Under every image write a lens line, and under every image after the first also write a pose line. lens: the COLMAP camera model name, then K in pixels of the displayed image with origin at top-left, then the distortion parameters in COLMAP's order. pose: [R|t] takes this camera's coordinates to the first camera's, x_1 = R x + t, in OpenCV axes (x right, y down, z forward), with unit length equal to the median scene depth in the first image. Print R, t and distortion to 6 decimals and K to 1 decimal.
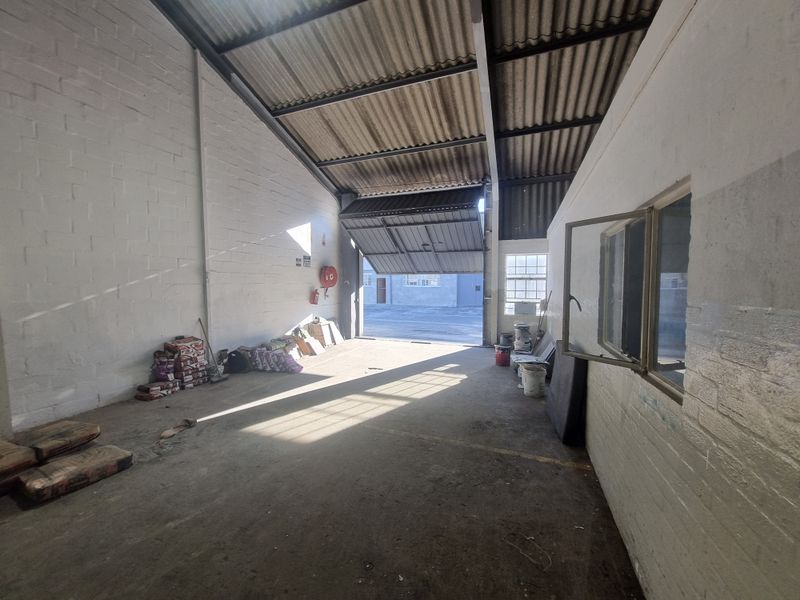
lens RADIAL K [[313.1, 0, 395.4], [0, 313.1, 298.7], [0, 0, 1]] dist [-0.000011, -0.000468]
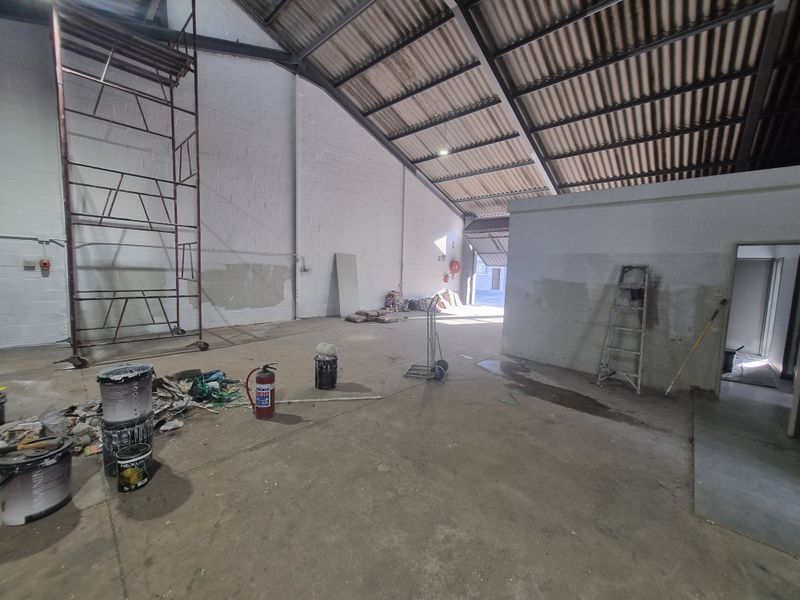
lens RADIAL K [[313.1, 0, 395.4], [0, 313.1, 298.7], [0, 0, 1]] dist [-0.000011, -0.000468]
pose [[0.928728, 0.065005, -0.365018, 0.127623], [-0.051625, 0.997592, 0.046309, 0.043339], [0.367150, -0.024164, 0.929848, -0.759893]]
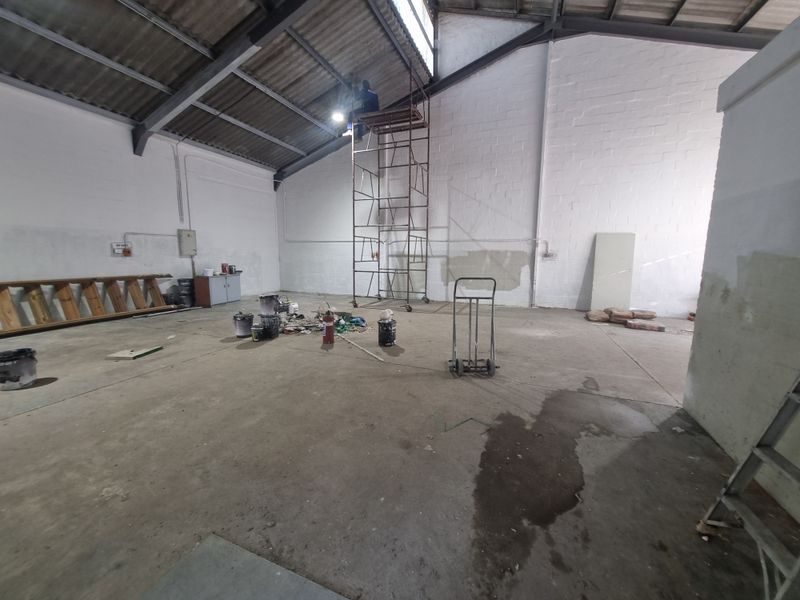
lens RADIAL K [[313.2, 0, 400.0], [0, 313.2, 300.0], [0, 0, 1]] dist [0.003272, 0.000176]
pose [[-0.000537, 0.145199, -0.989402, 0.460625], [-0.055620, 0.987867, 0.145004, 0.032474], [0.998452, 0.055108, 0.007546, -0.311976]]
